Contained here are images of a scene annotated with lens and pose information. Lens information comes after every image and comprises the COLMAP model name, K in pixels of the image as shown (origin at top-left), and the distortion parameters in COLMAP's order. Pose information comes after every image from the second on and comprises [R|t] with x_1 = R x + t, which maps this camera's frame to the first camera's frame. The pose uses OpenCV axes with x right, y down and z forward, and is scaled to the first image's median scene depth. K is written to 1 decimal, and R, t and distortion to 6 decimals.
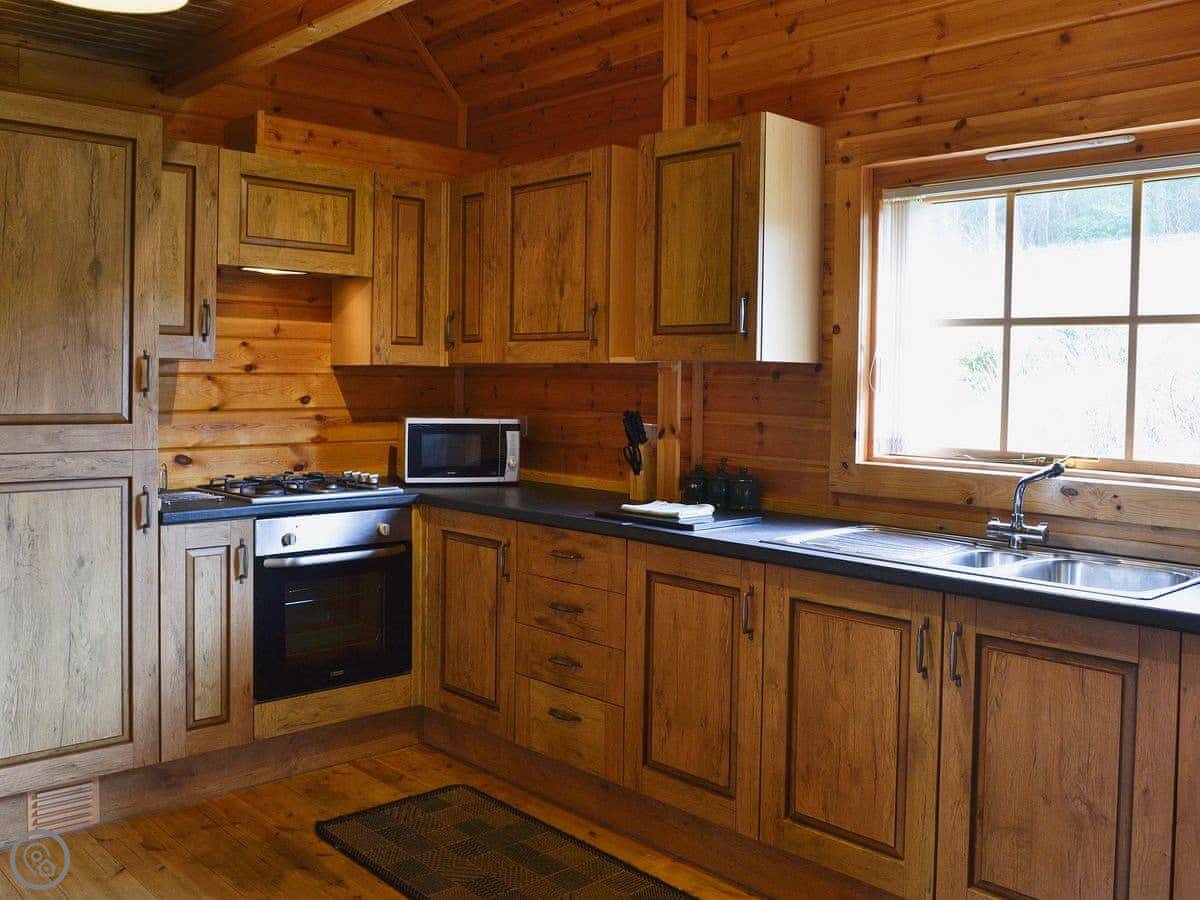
lens RADIAL K [[1176.0, 0, 600.5], [0, 1176.0, 414.4], [0, 0, 1]] dist [-0.049575, -0.002044]
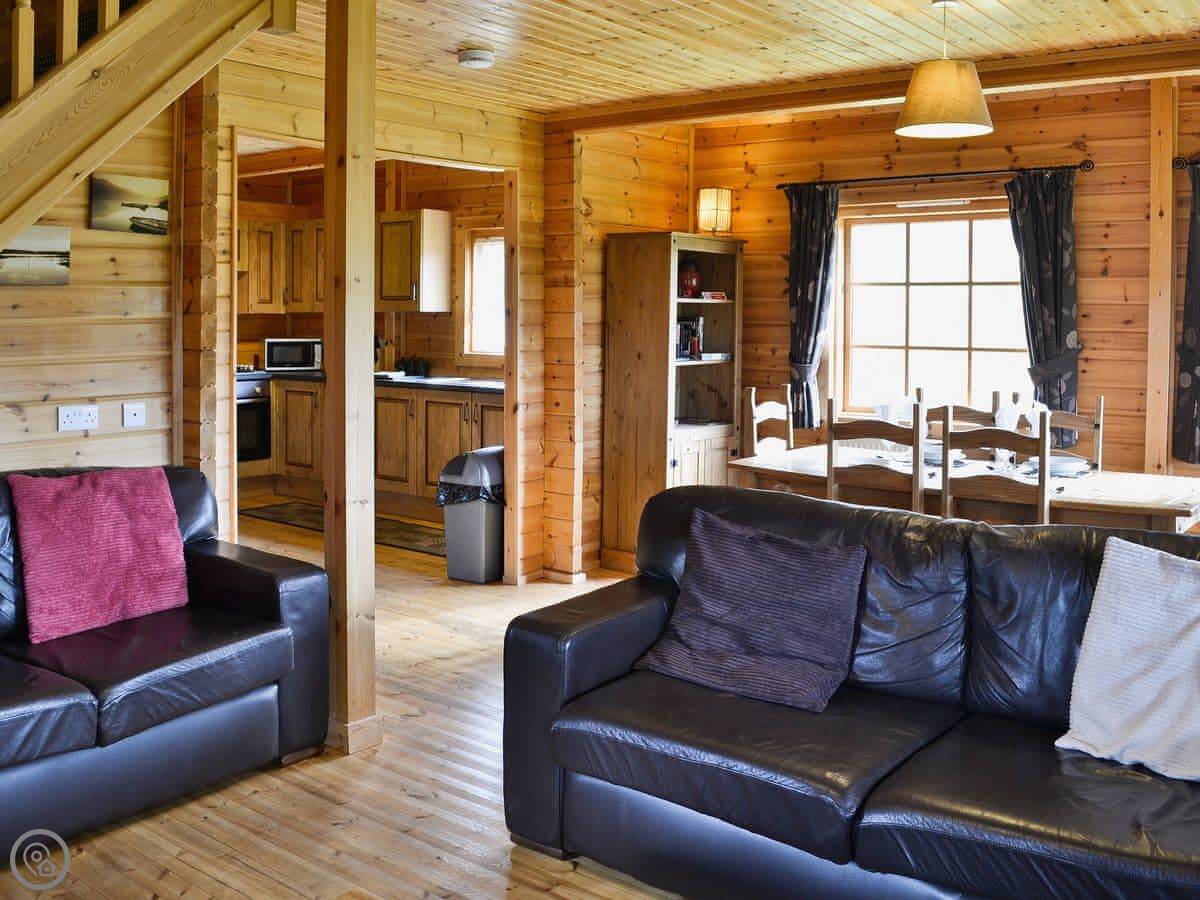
lens RADIAL K [[1133.9, 0, 591.5], [0, 1133.9, 355.8], [0, 0, 1]] dist [-0.044882, 0.006696]
pose [[0.986293, -0.012448, 0.164533, 0.081429], [0.012145, 0.999922, 0.002848, 0.037967], [-0.164556, -0.000811, 0.986367, -1.174125]]
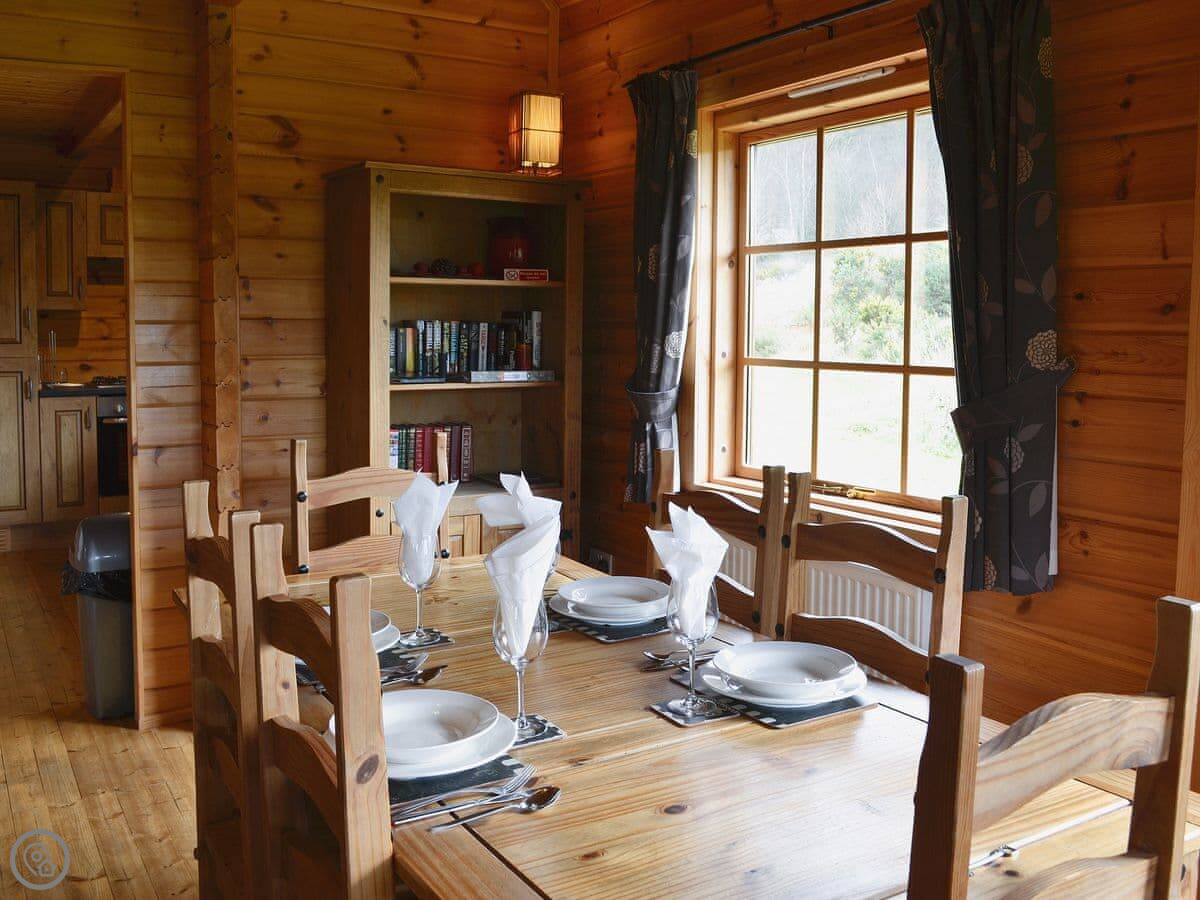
lens RADIAL K [[1104.1, 0, 600.7], [0, 1104.1, 408.3], [0, 0, 1]] dist [0.082575, -0.239695]
pose [[0.986490, 0.003743, -0.163781, 0.728919], [0.003279, 0.999088, 0.042583, 0.034113], [0.163791, -0.042545, 0.985577, -0.562950]]
